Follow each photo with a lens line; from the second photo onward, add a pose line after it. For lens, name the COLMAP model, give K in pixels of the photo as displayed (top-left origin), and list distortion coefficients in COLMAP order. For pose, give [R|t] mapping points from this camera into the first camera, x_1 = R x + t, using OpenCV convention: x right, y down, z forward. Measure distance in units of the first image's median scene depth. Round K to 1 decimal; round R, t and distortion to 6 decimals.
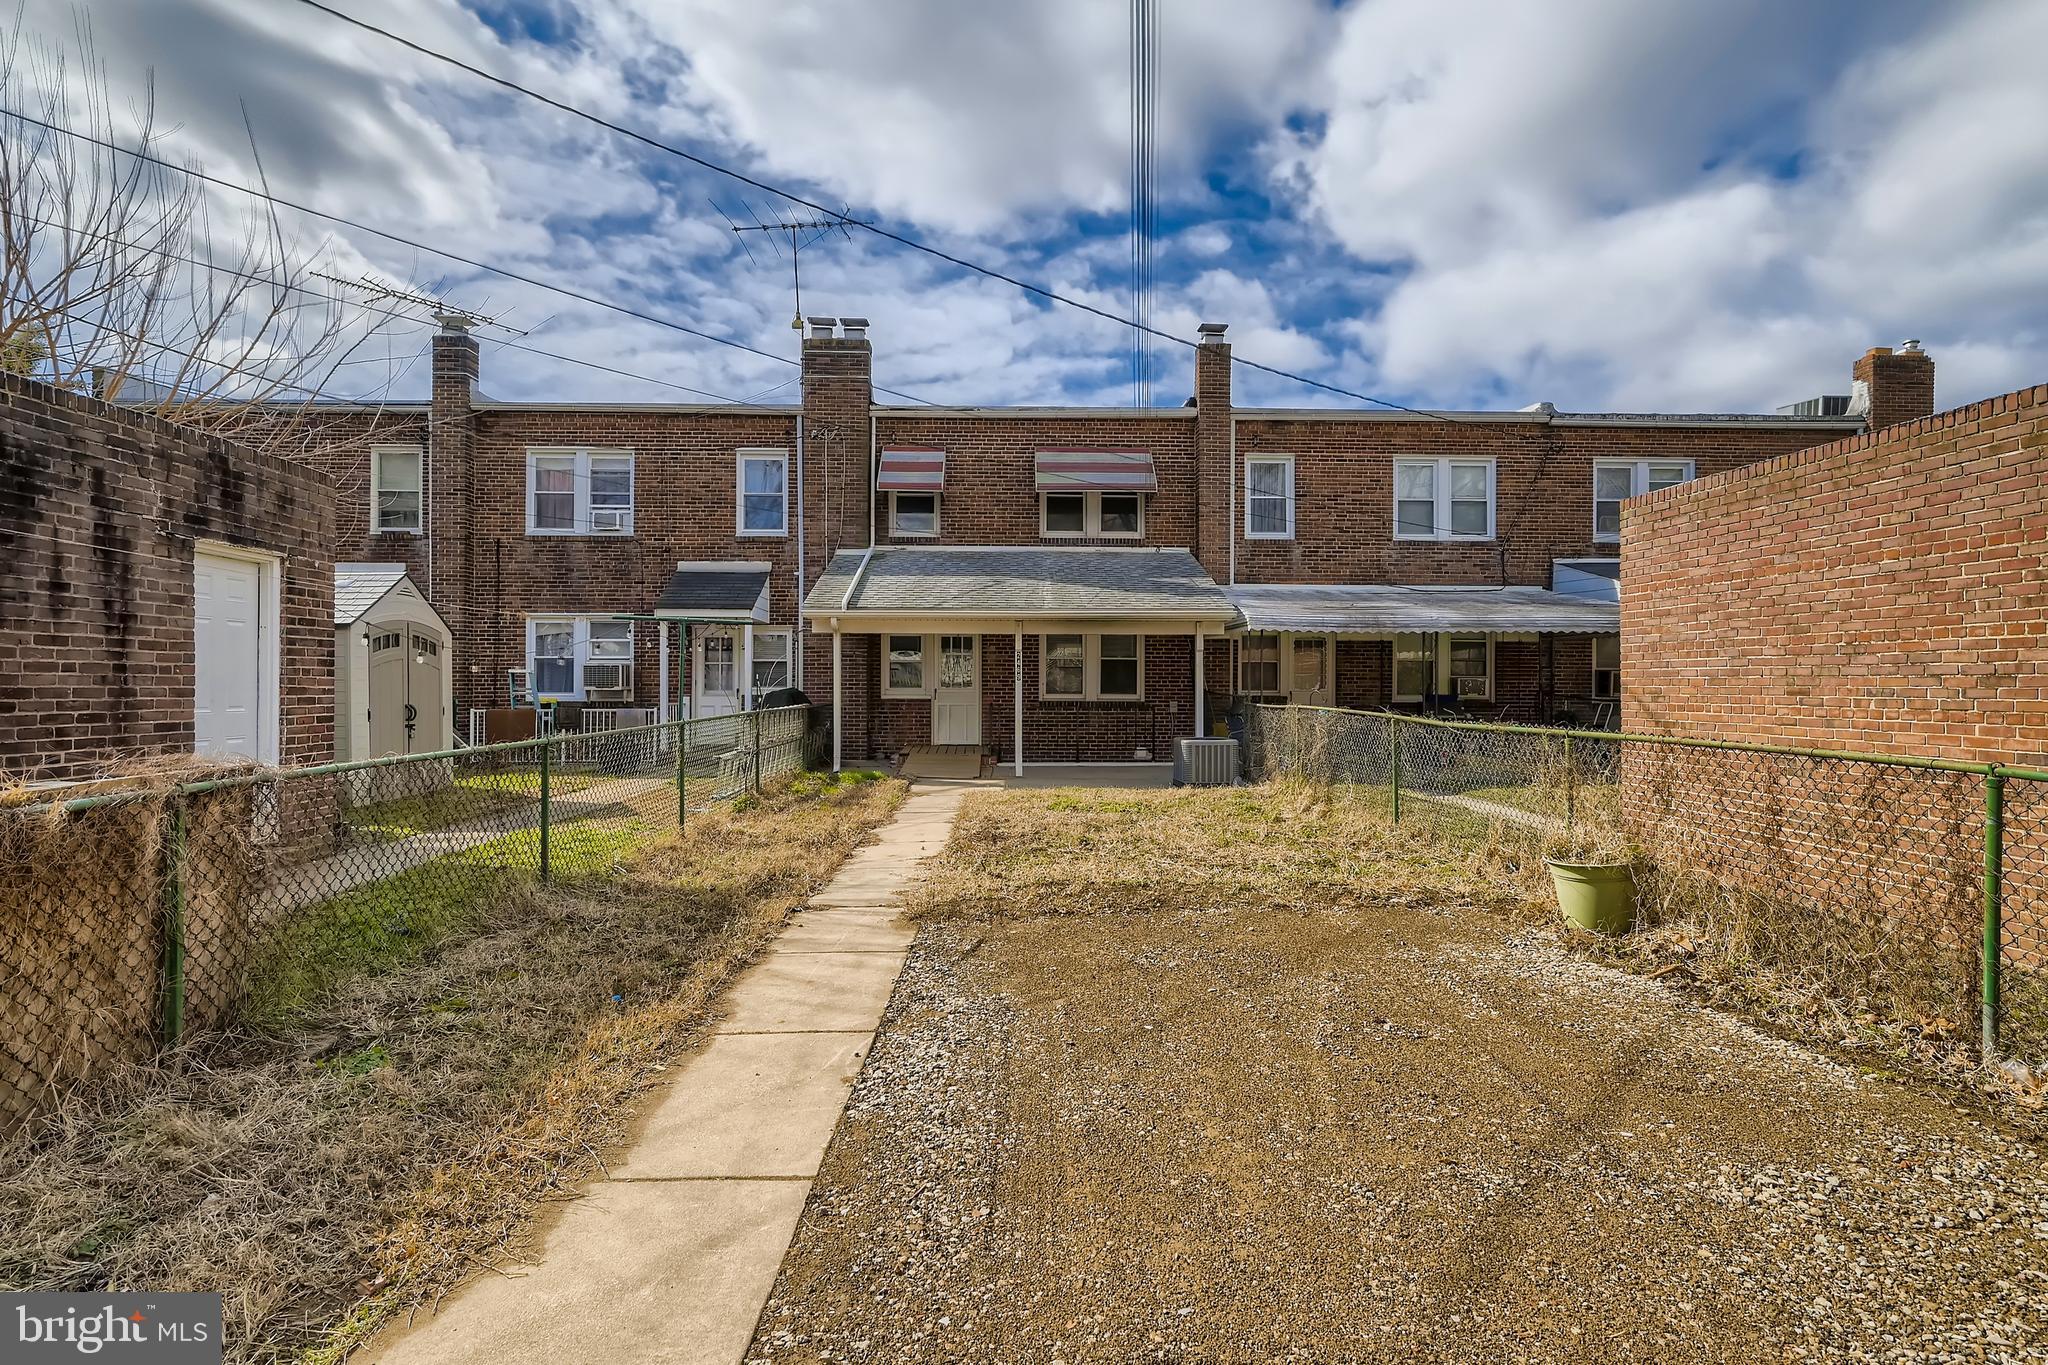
lens RADIAL K [[1061.2, 0, 1026.2], [0, 1061.2, 683.3], [0, 0, 1]] dist [0.000009, 0.000005]
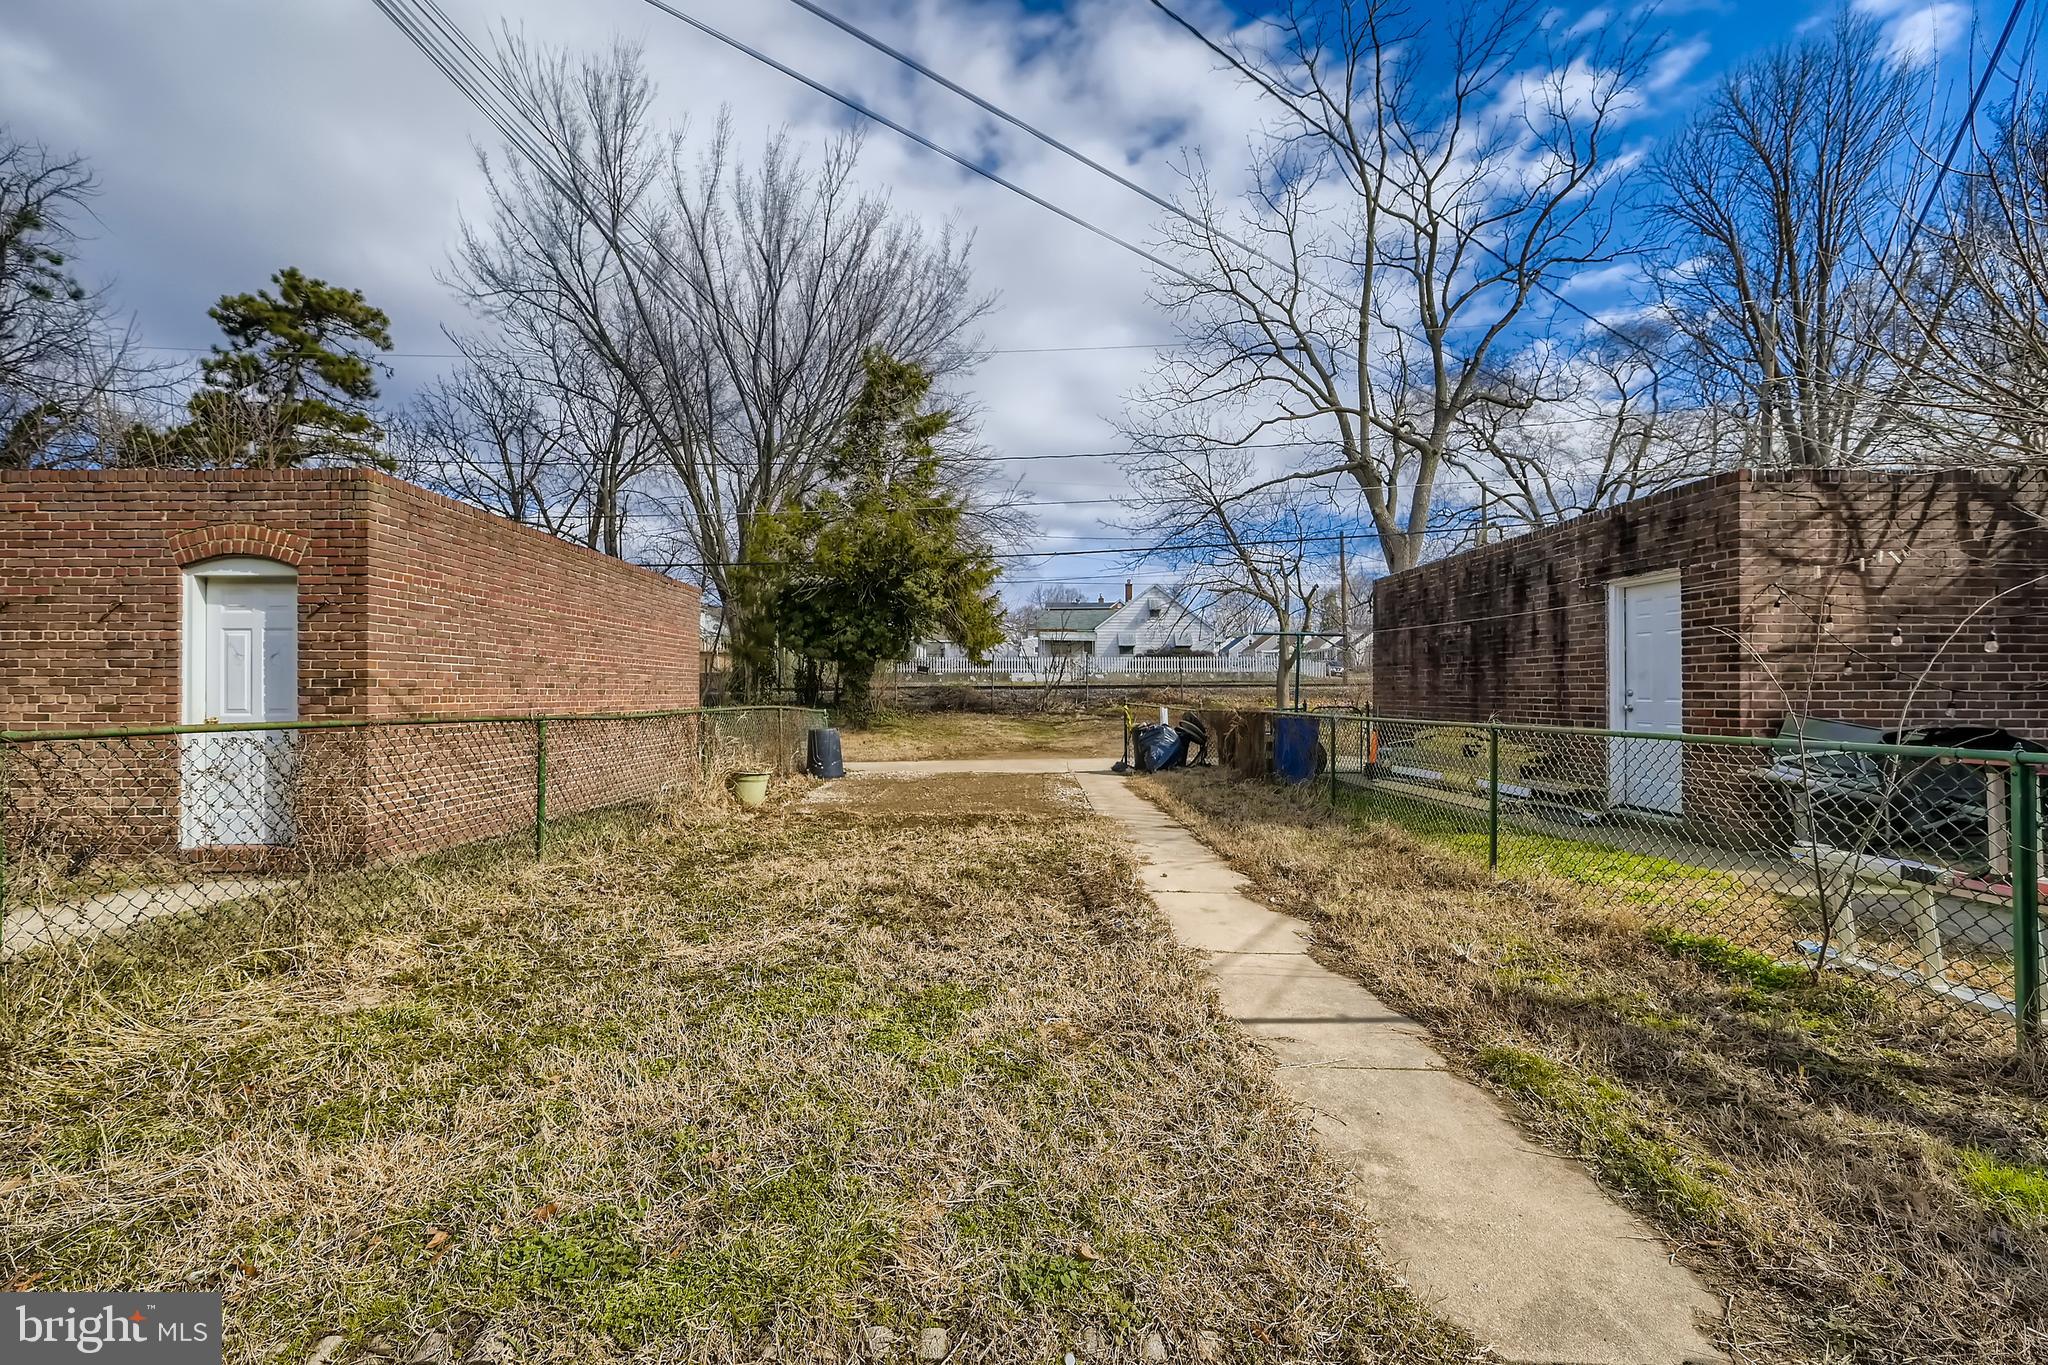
lens RADIAL K [[819.0, 0, 1023.1], [0, 819.0, 688.2], [0, 0, 1]] dist [-0.001997, -0.000087]
pose [[-0.999495, -0.001999, 0.031724, -0.015564], [-0.002176, 0.999982, -0.005548, 0.018188], [-0.031713, -0.005614, -0.999481, 2.178496]]
